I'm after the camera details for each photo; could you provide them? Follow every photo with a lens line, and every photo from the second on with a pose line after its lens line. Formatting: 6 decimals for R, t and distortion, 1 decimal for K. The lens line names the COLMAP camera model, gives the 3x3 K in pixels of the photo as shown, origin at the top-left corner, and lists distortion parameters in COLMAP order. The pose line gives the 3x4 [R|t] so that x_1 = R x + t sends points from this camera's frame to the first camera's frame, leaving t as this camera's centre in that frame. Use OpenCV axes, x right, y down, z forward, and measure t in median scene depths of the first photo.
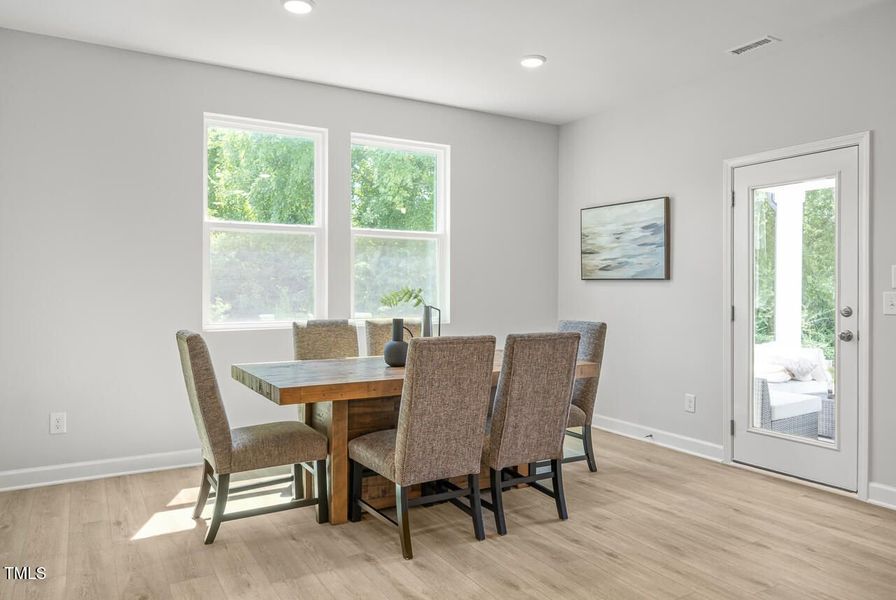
lens RADIAL K [[620.8, 0, 452.1], [0, 620.8, 298.8], [0, 0, 1]] dist [-0.003311, -0.002128]
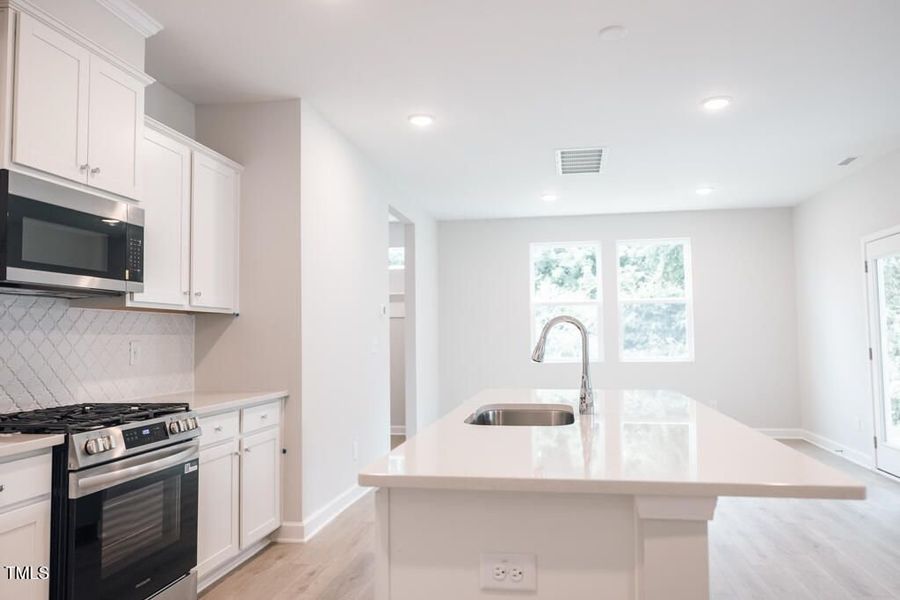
lens RADIAL K [[644.1, 0, 462.7], [0, 644.1, 301.1], [0, 0, 1]] dist [0.001559, 0.000241]
pose [[0.769137, -0.050809, -0.637062, 0.773008], [0.006315, 0.997390, -0.071923, 0.006820], [0.639053, 0.051295, 0.767450, -0.693578]]
